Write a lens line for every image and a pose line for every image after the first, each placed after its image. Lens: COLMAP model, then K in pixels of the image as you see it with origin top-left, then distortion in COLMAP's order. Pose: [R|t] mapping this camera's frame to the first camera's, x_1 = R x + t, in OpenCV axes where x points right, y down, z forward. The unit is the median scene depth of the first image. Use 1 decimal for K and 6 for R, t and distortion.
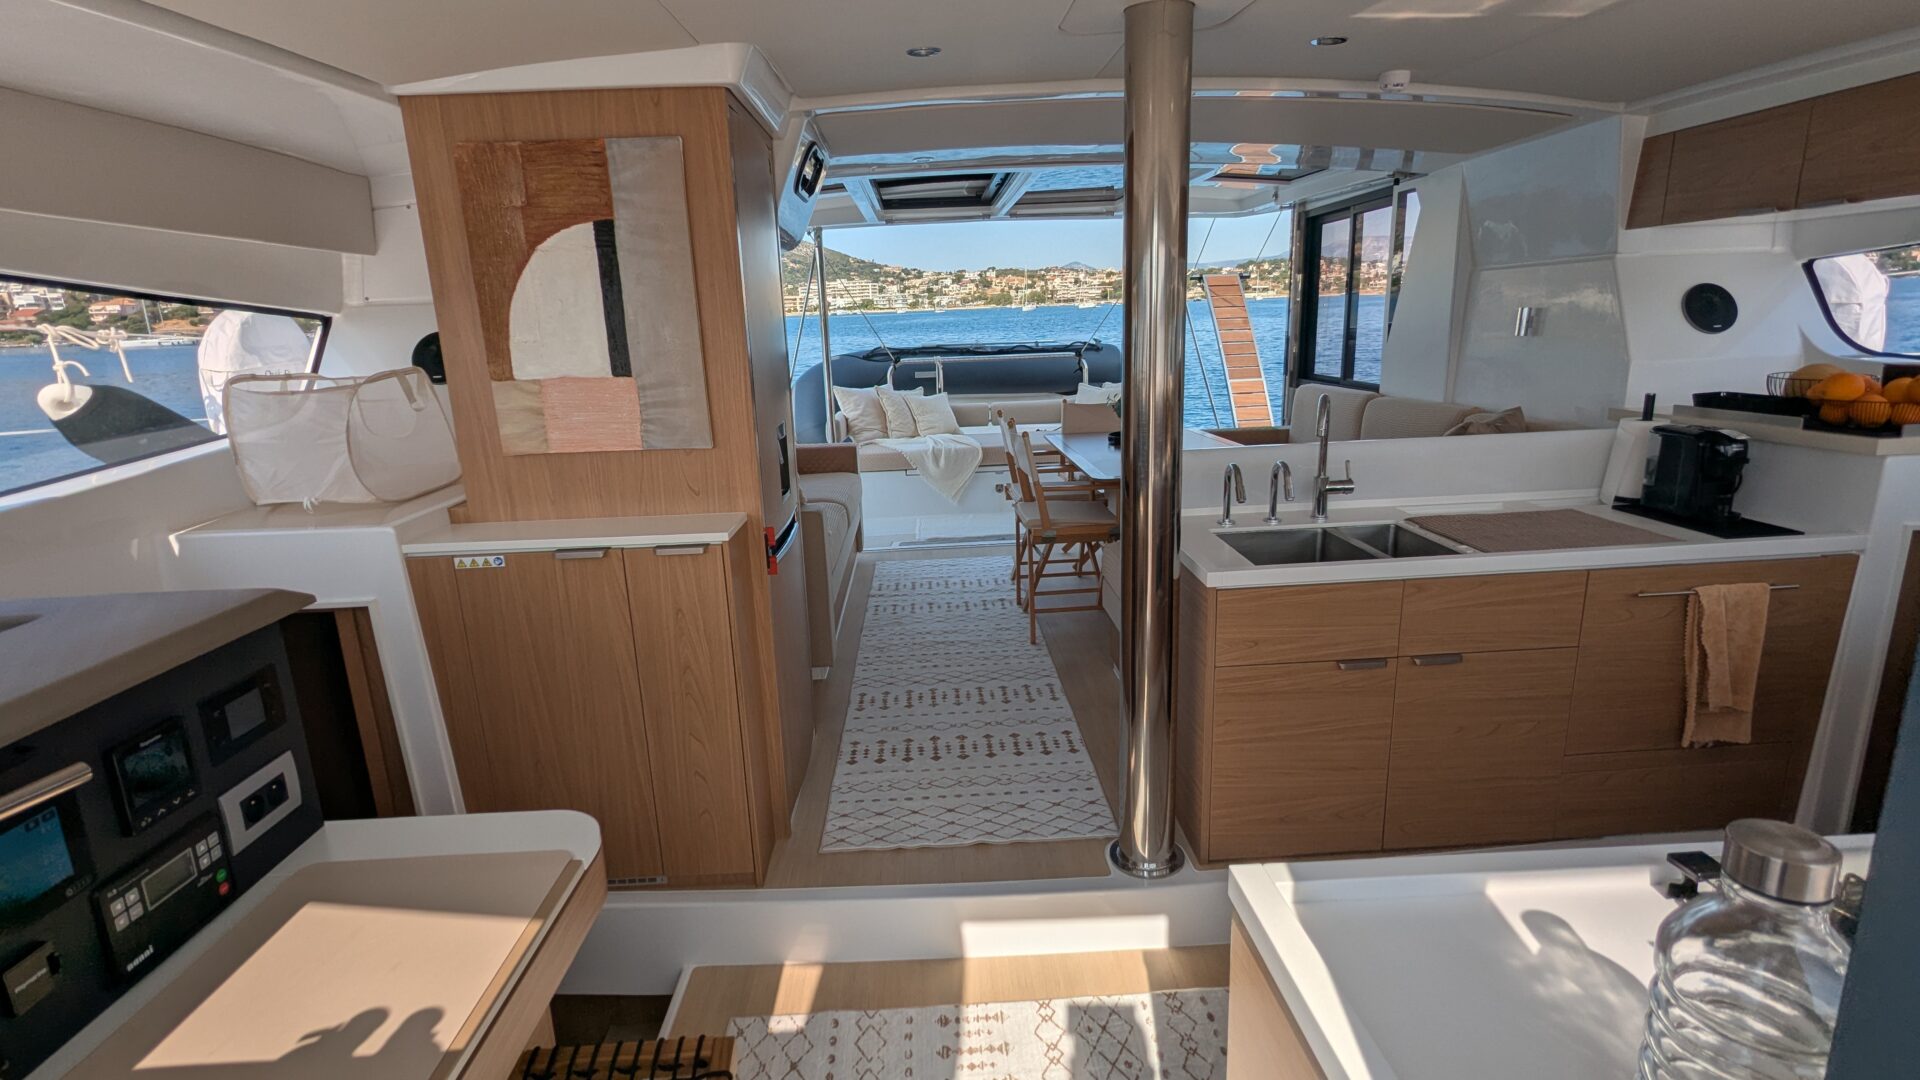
lens RADIAL K [[905.9, 0, 953.7], [0, 905.9, 536.2], [0, 0, 1]] dist [0.001851, 0.000316]
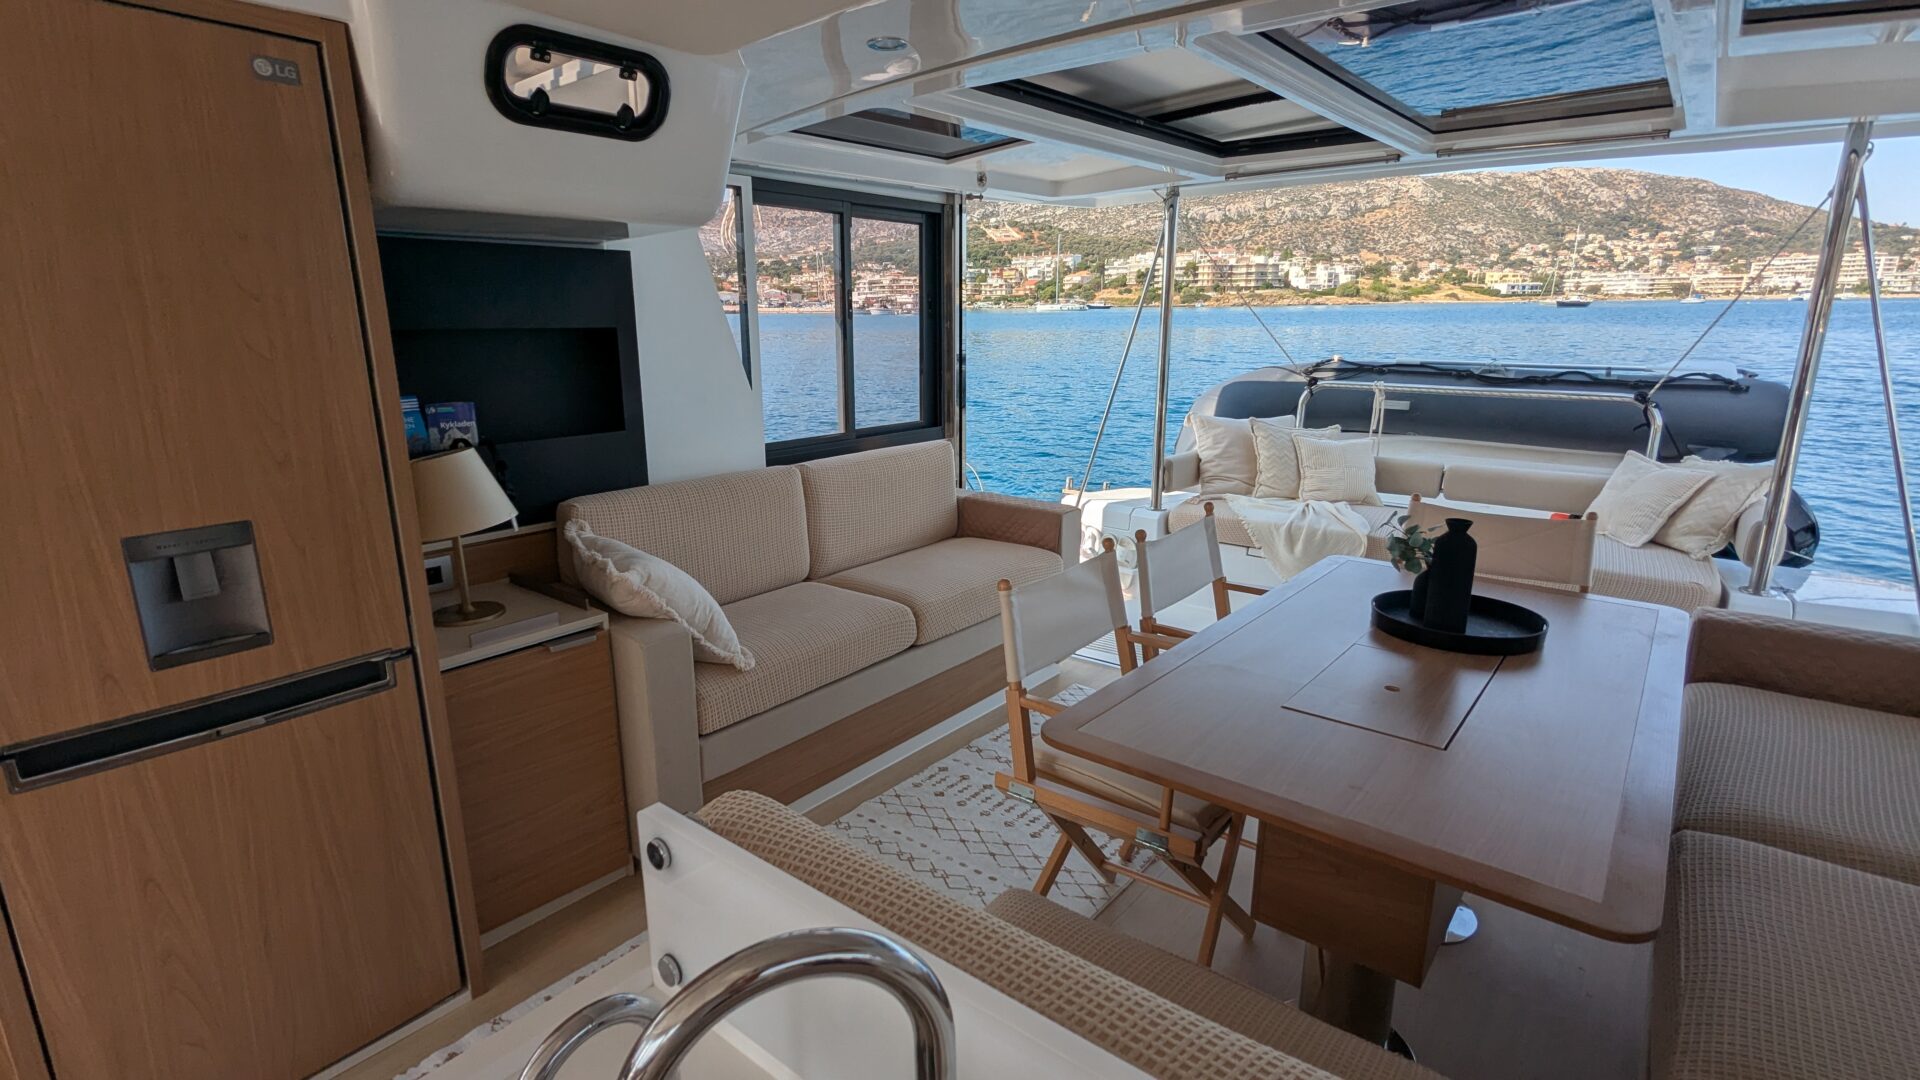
lens RADIAL K [[905.9, 0, 956.5], [0, 905.9, 538.8], [0, 0, 1]] dist [0.001851, 0.000316]
pose [[0.759352, 0.191579, -0.621837, 0.479405], [-0.178682, 0.980329, 0.083829, -0.230071], [0.625665, 0.047455, 0.778647, 0.793349]]
